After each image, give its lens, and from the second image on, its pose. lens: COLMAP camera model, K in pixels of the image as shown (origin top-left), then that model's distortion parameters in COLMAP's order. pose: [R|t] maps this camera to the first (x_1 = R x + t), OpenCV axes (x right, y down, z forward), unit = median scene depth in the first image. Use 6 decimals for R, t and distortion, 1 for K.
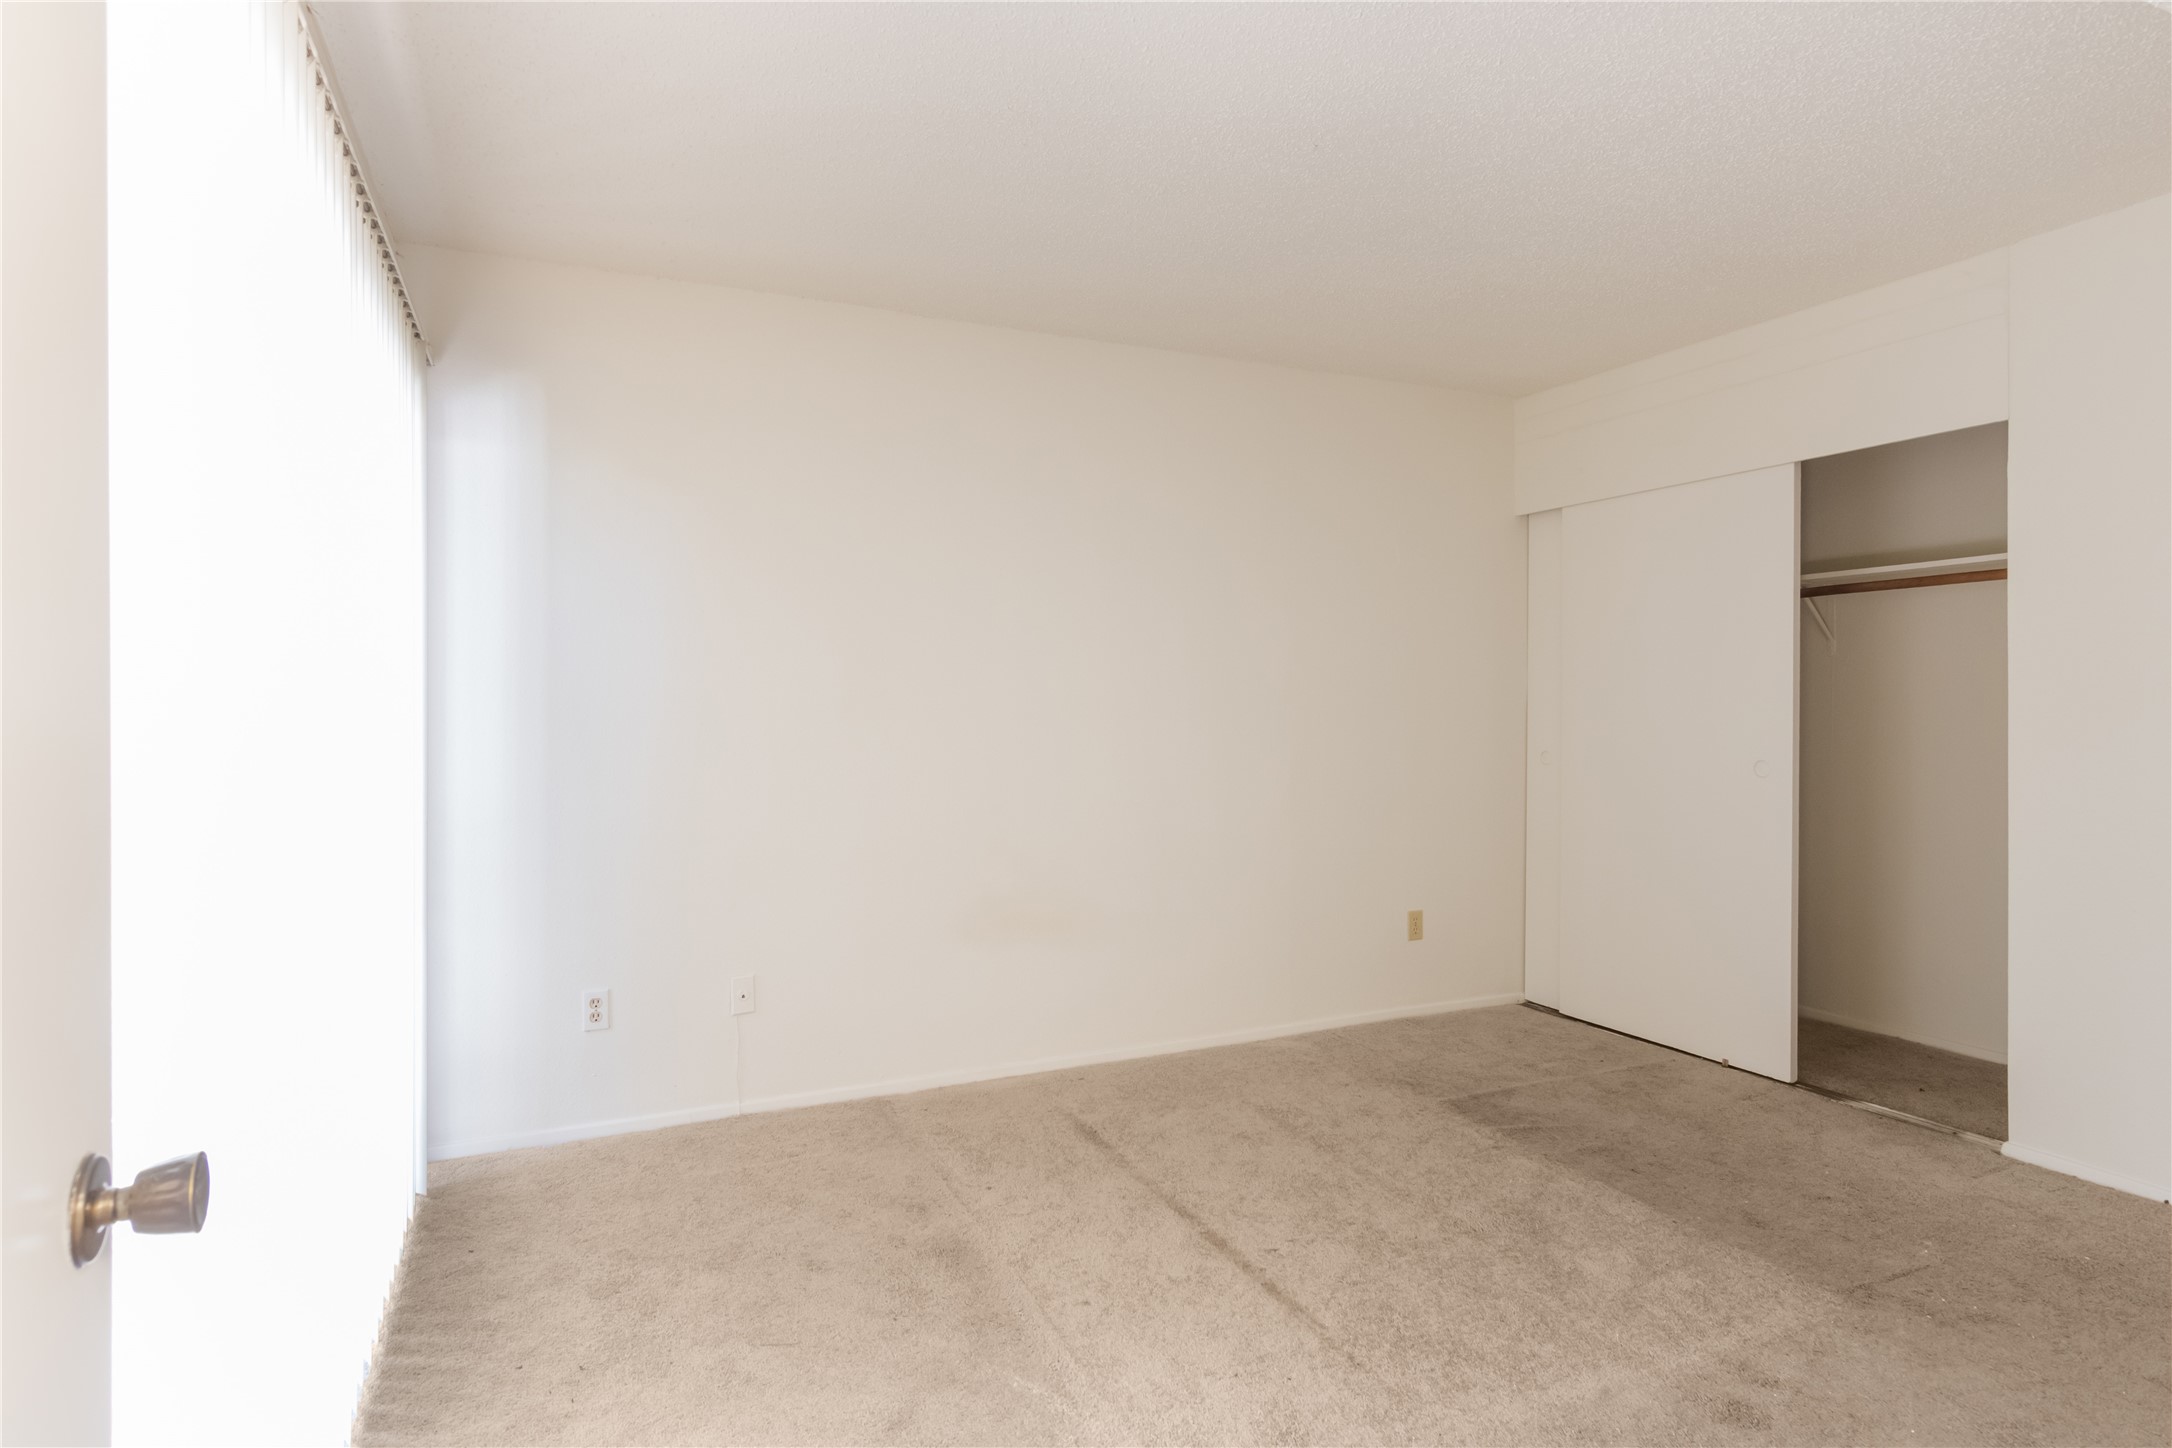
lens RADIAL K [[1137.4, 0, 1049.7], [0, 1137.4, 723.3], [0, 0, 1]] dist [-0.000980, -0.000042]
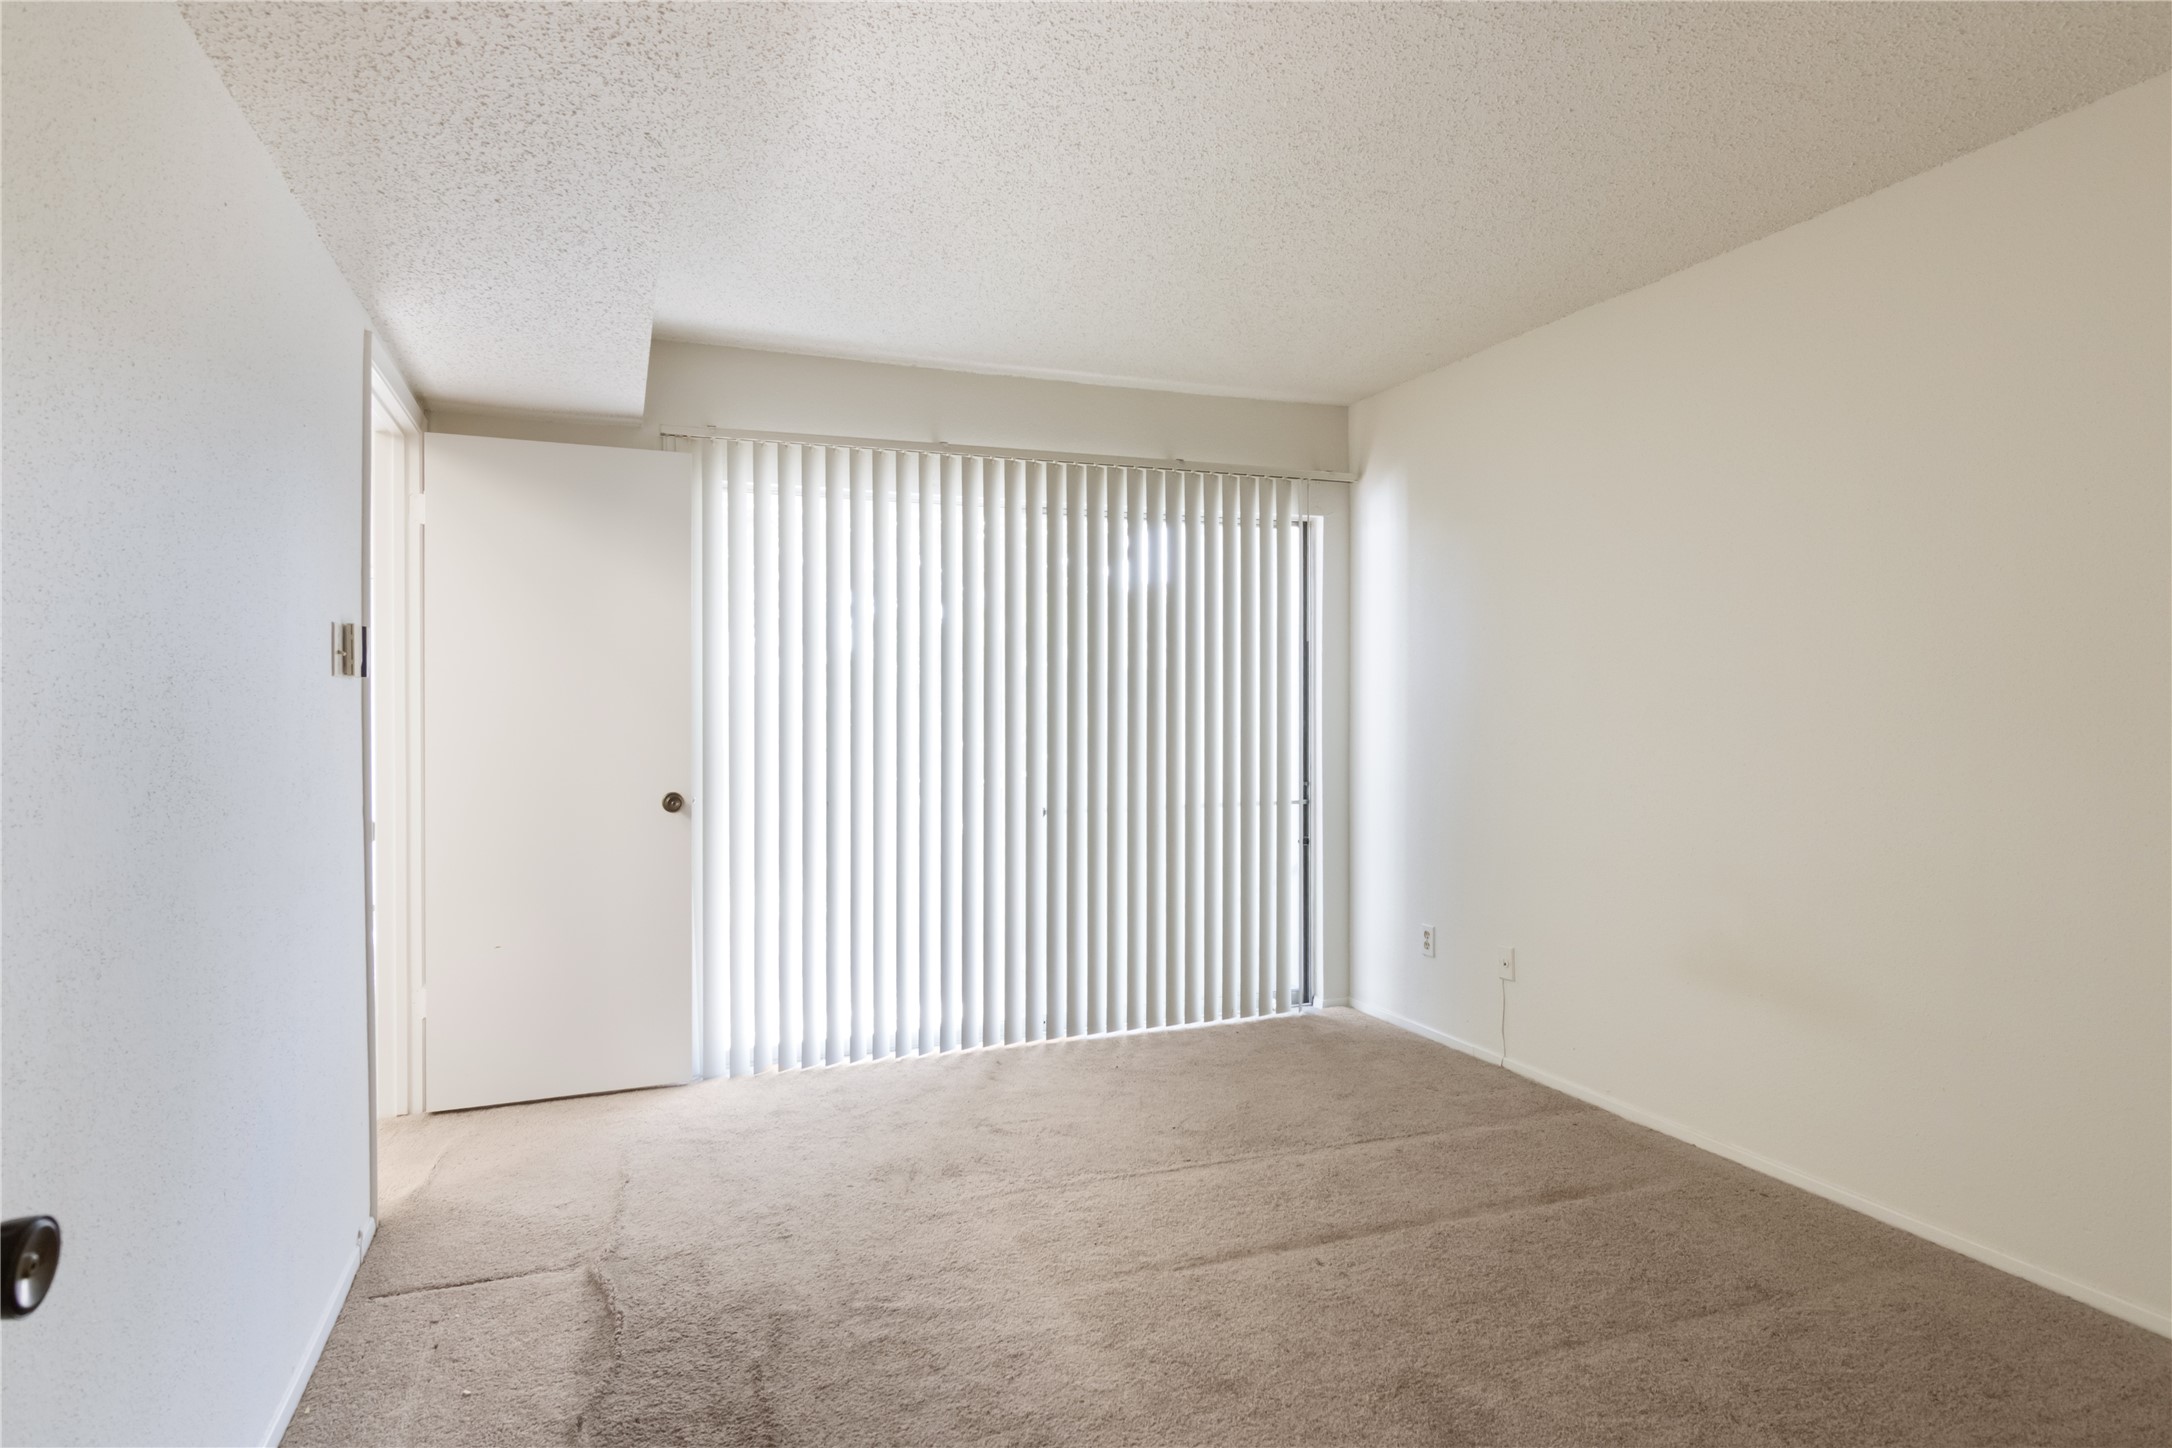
lens RADIAL K [[1137.4, 0, 1049.7], [0, 1137.4, 723.3], [0, 0, 1]] dist [-0.000980, -0.000042]
pose [[-0.072347, 0.008621, -0.997342, 0.930304], [-0.005057, 0.999947, 0.009011, -0.005882], [0.997367, 0.005696, -0.072299, 0.661099]]
